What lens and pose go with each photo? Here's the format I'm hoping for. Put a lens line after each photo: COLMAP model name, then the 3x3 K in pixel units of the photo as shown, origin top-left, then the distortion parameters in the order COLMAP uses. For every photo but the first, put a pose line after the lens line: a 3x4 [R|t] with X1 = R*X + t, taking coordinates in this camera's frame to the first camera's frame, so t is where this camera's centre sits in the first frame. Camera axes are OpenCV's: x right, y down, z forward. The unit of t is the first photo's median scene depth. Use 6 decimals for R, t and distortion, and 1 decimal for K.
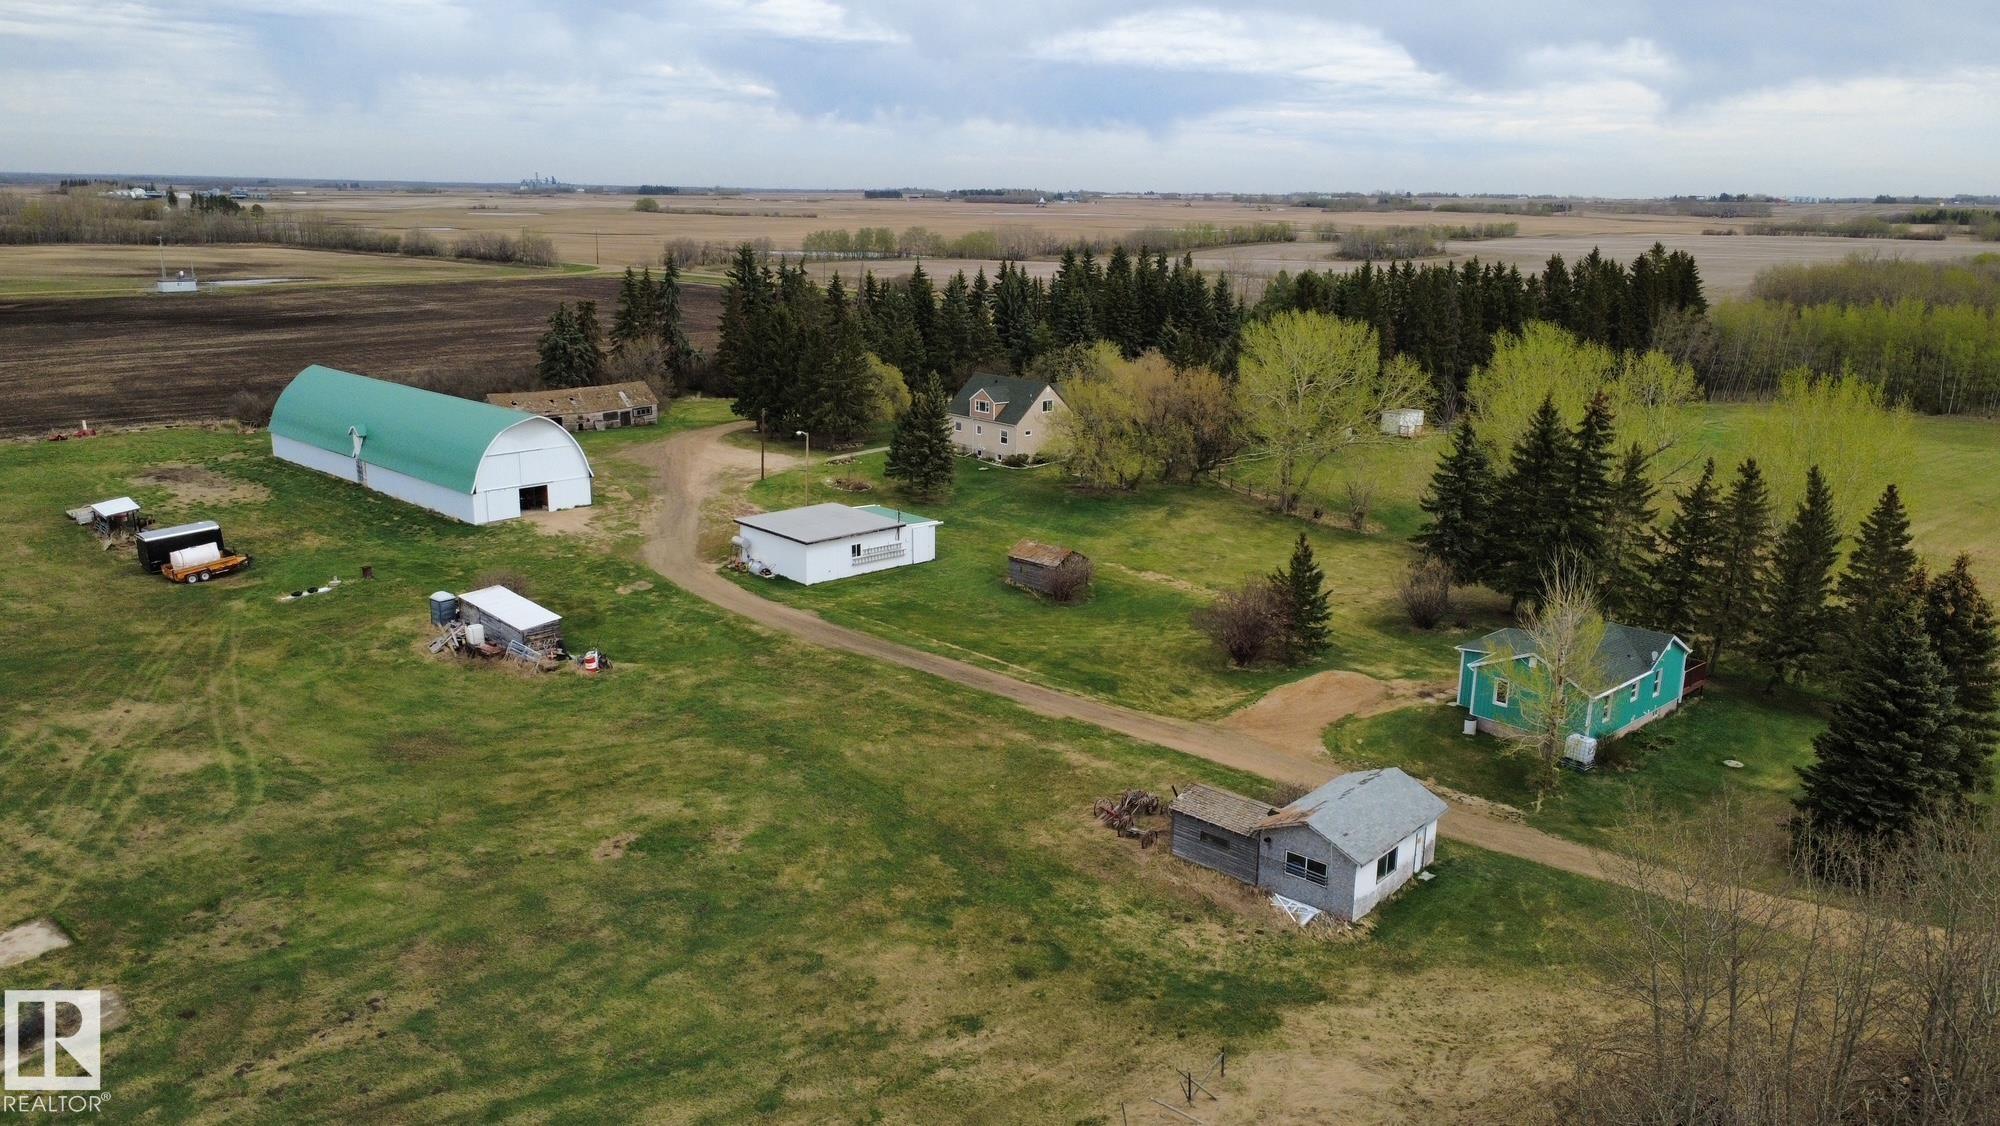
lens RADIAL K [[1463.8, 0, 998.6], [0, 1463.8, 559.3], [0, 0, 1]] dist [0.002620, -0.002263]
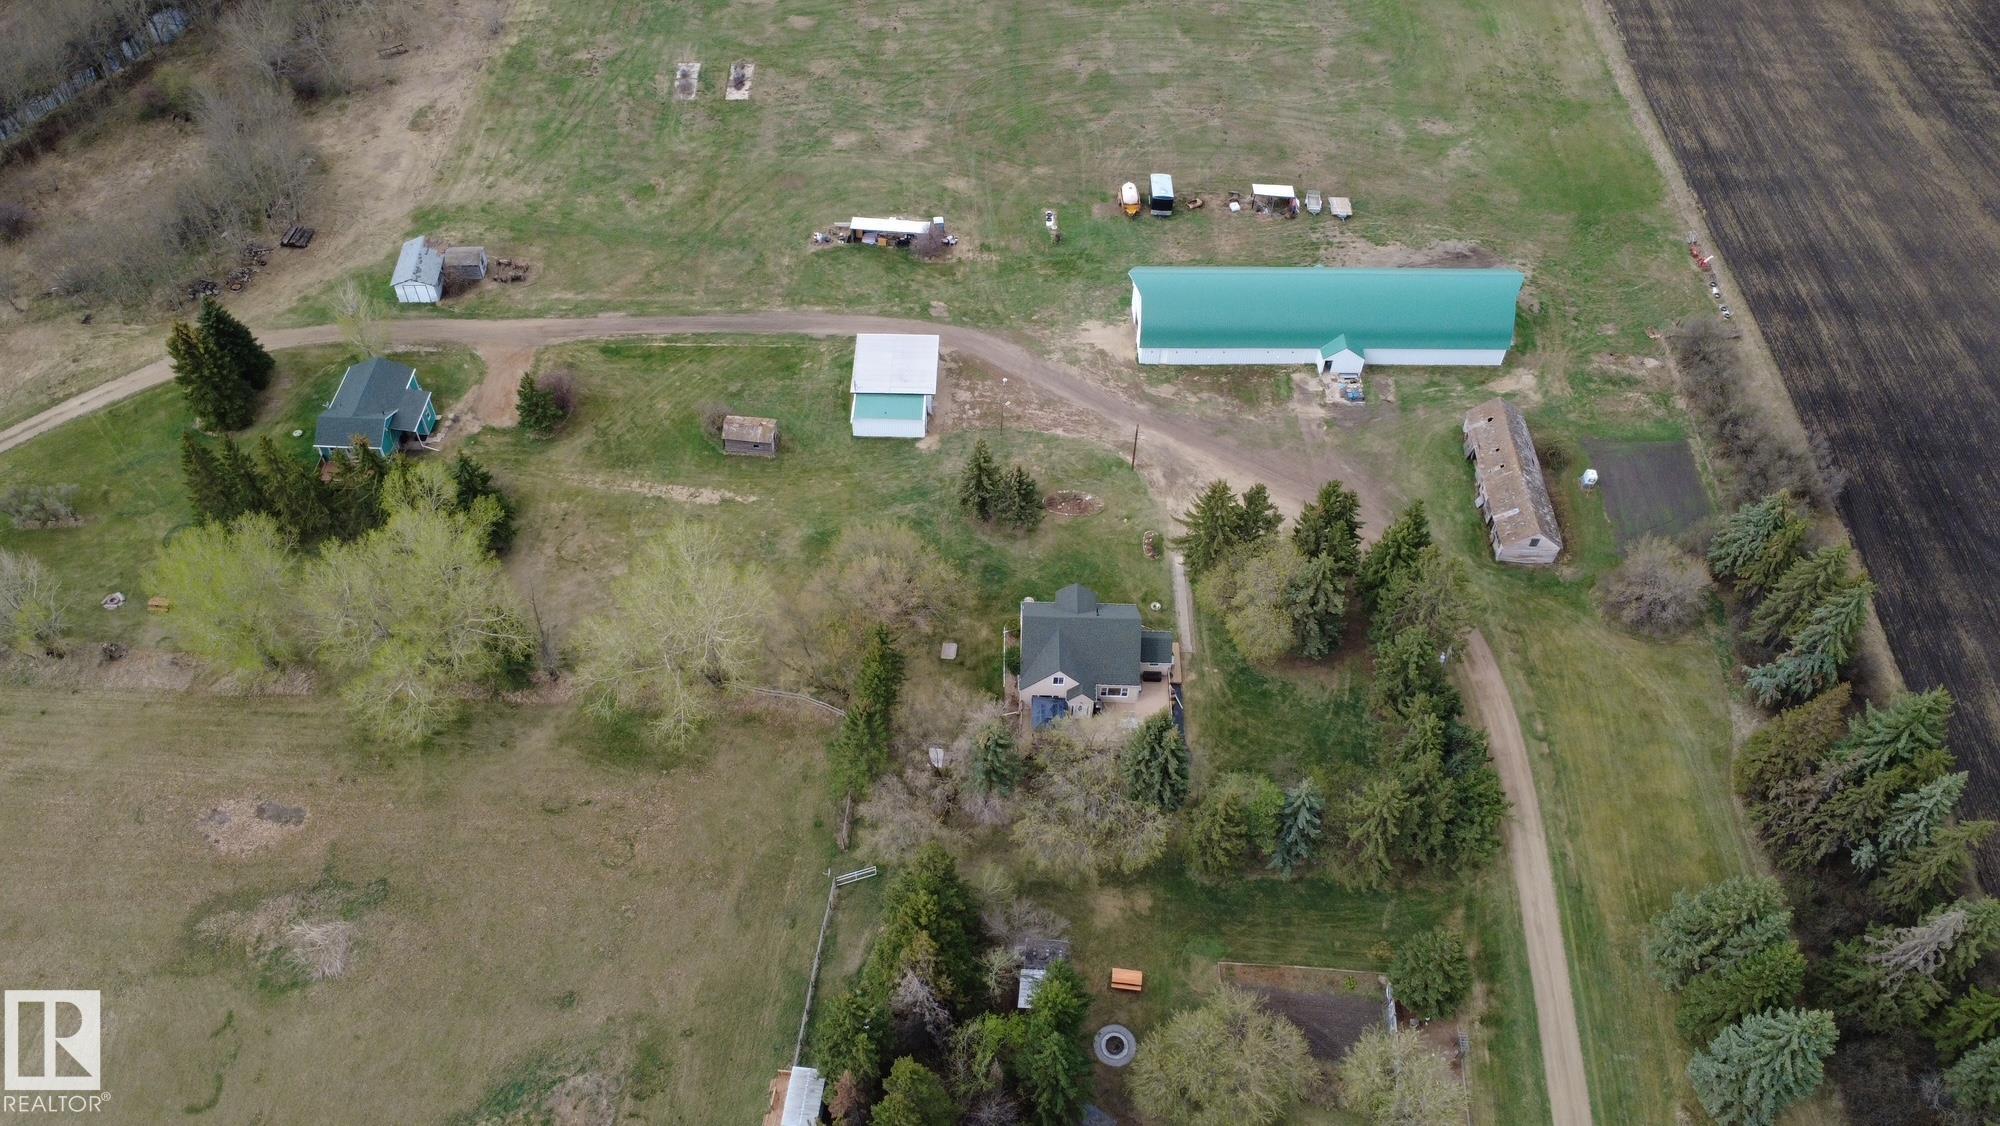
lens RADIAL K [[1463.8, 0, 998.8], [0, 1463.8, 564.9], [0, 0, 1]] dist [0.002620, -0.002263]
pose [[-0.710882, 0.514318, -0.479713, 0.781299], [-0.206472, 0.499409, 0.841404, -1.512095], [0.672322, 0.697186, -0.248828, 2.035664]]
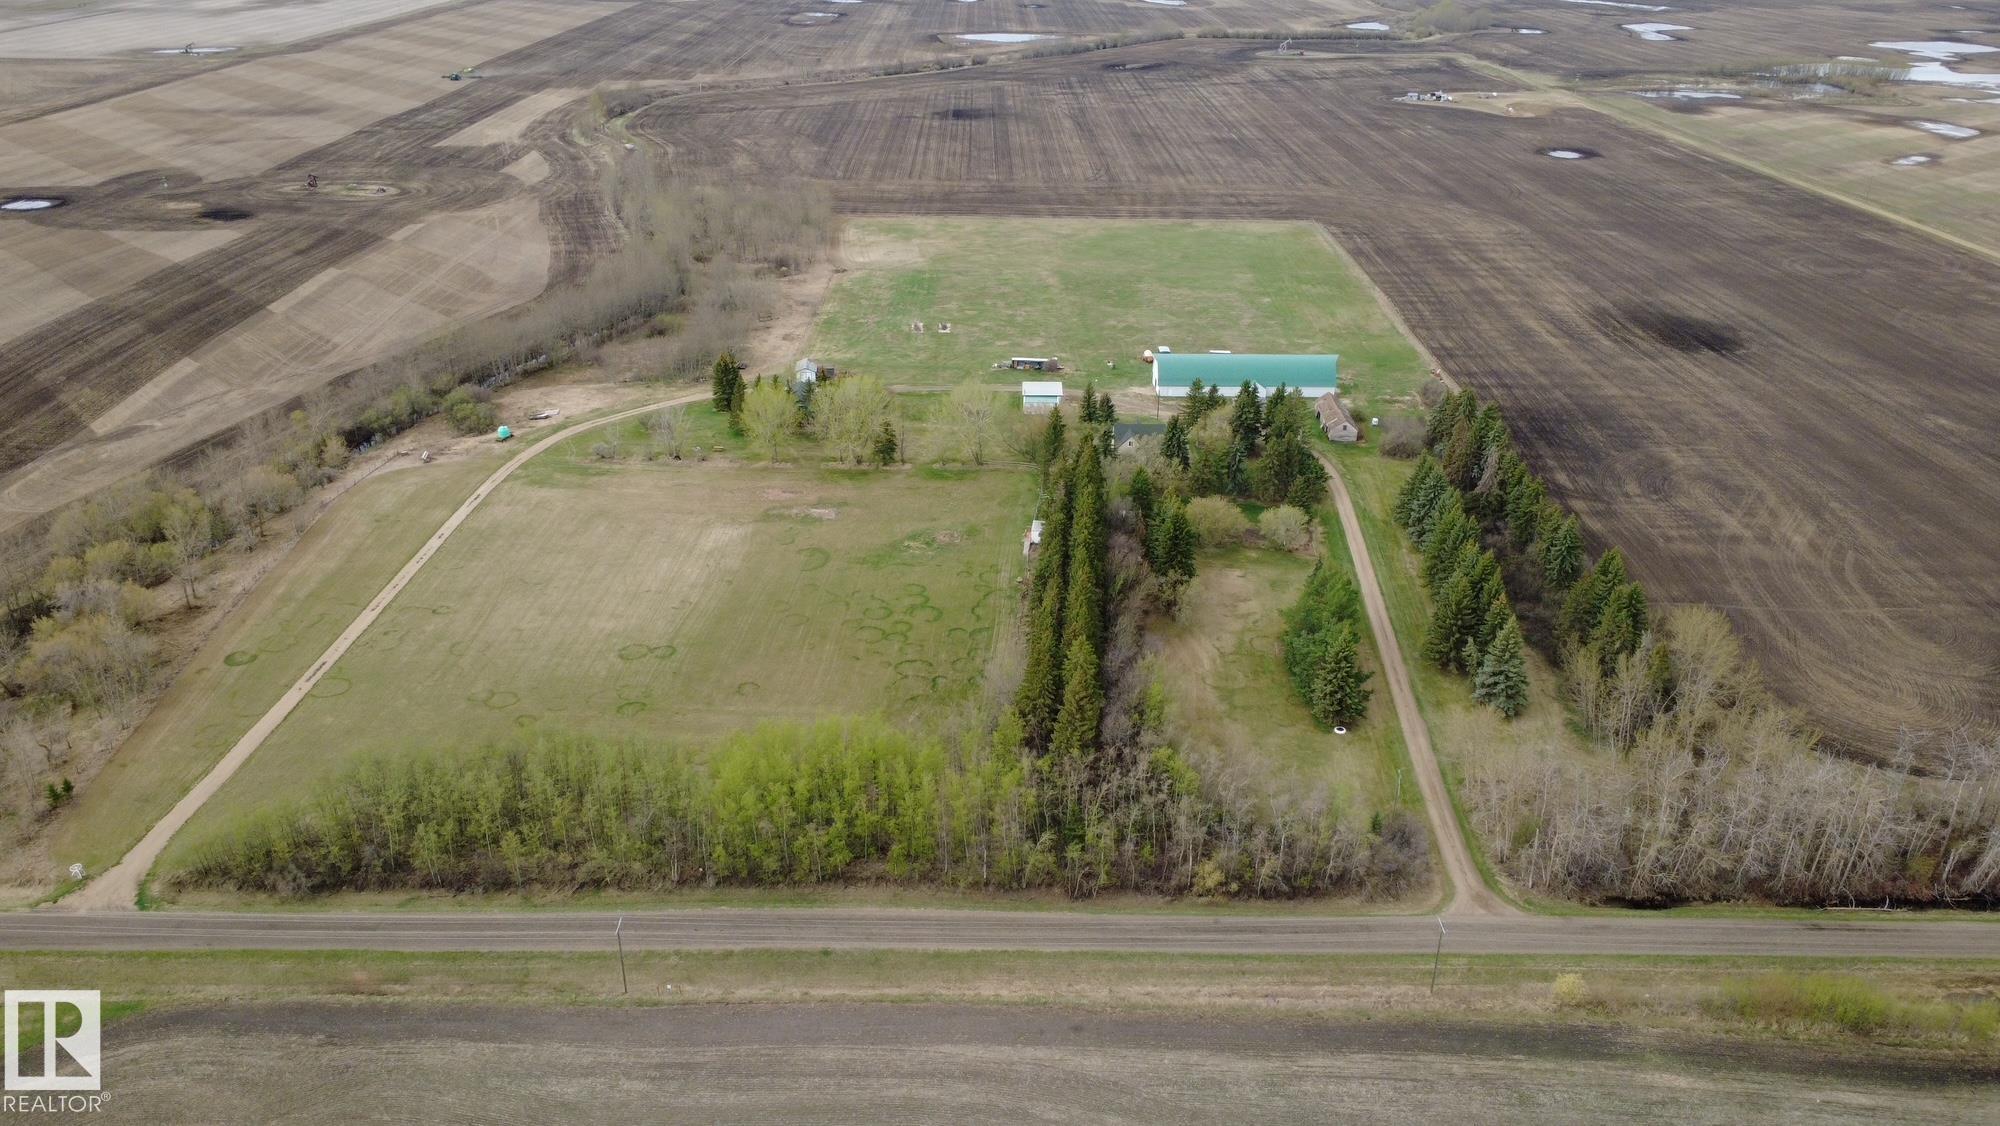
lens RADIAL K [[1463.8, 0, 997.0], [0, 1463.8, 564.0], [0, 0, 1]] dist [0.002620, -0.002263]
pose [[-0.709863, 0.277843, -0.647224, 2.612619], [-0.195922, 0.804750, 0.560350, -1.840791], [0.676542, 0.524577, -0.516826, 3.503726]]
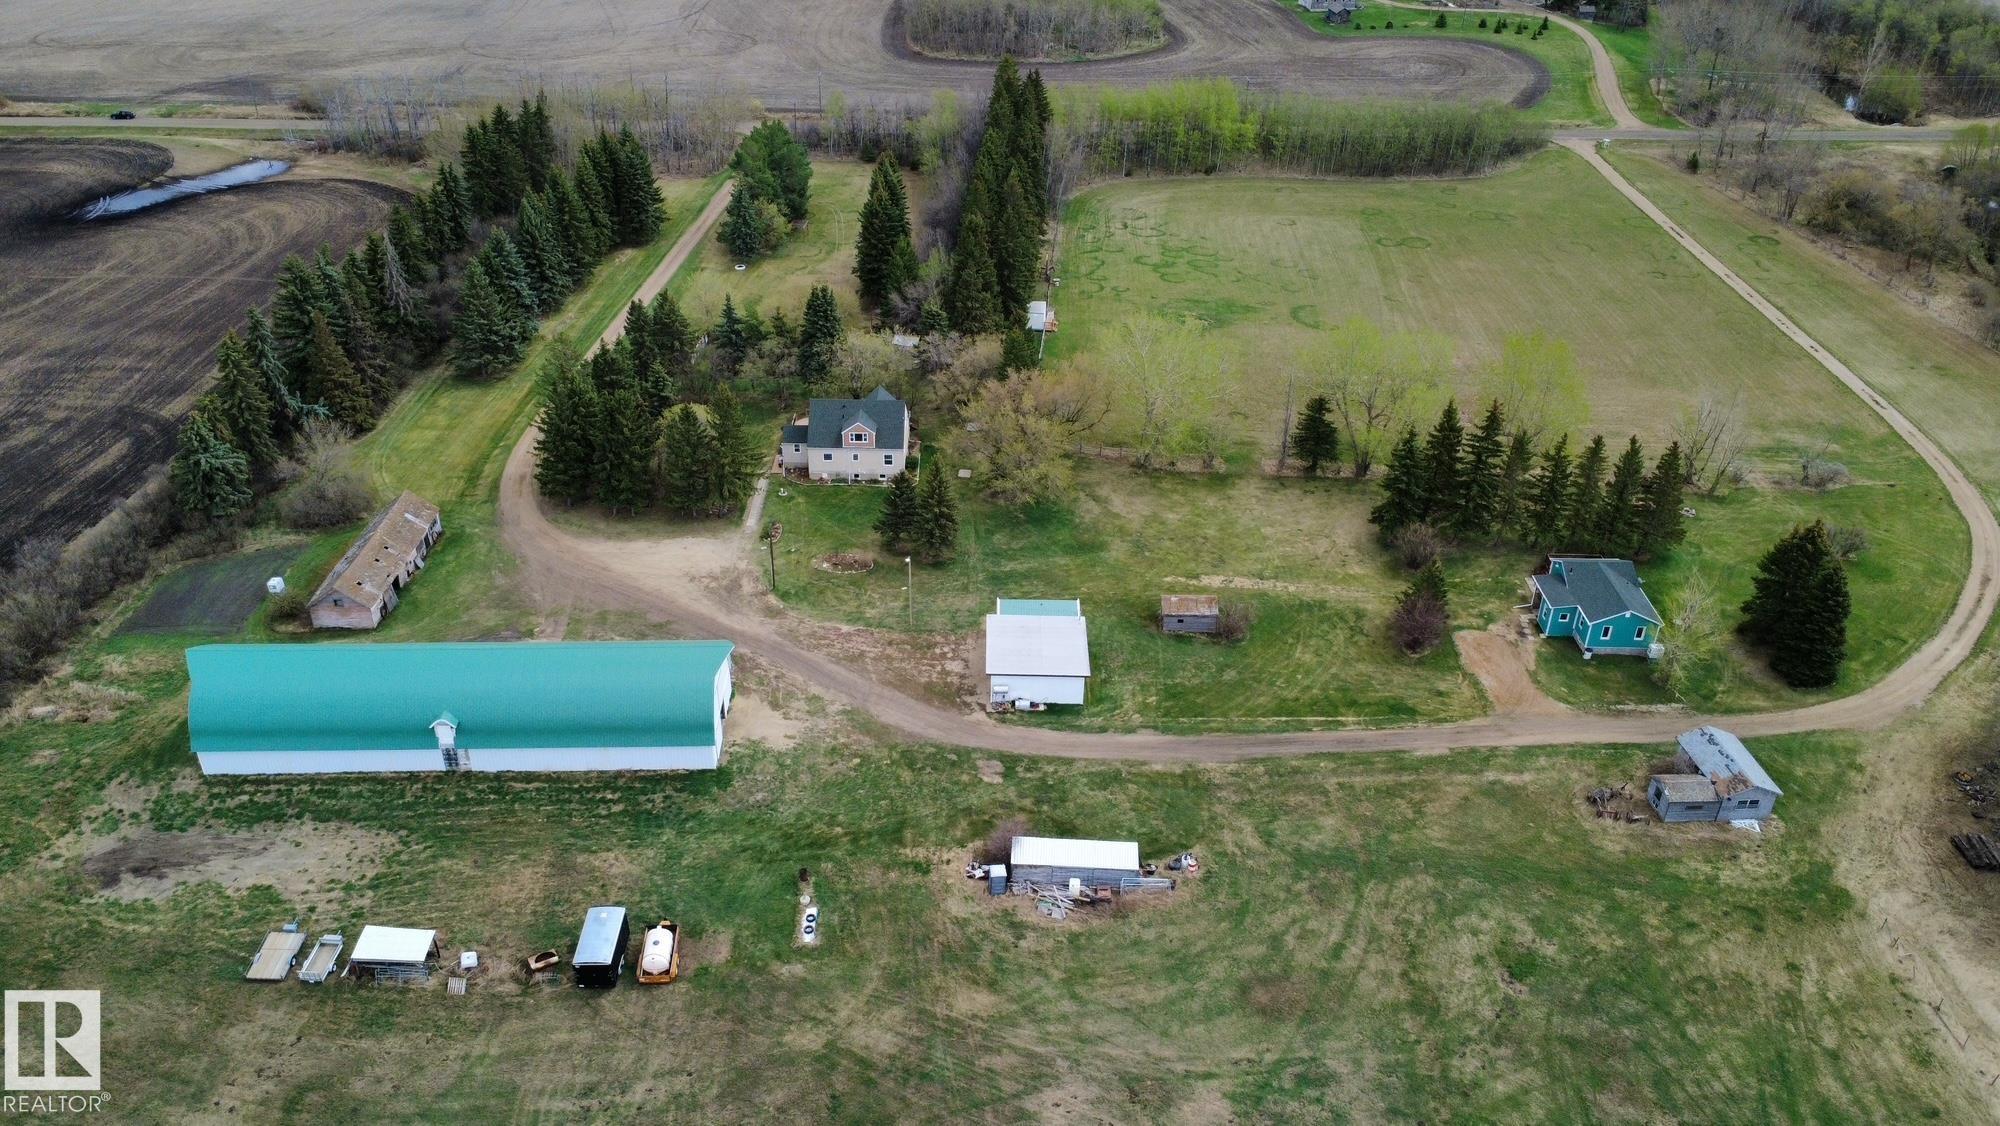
lens RADIAL K [[1463.8, 0, 1004.6], [0, 1463.8, 567.4], [0, 0, 1]] dist [0.002620, -0.002263]
pose [[0.697964, -0.374427, 0.610451, -1.098790], [0.172373, 0.915204, 0.364266, -0.679365], [-0.695078, -0.149019, 0.703321, 0.243948]]
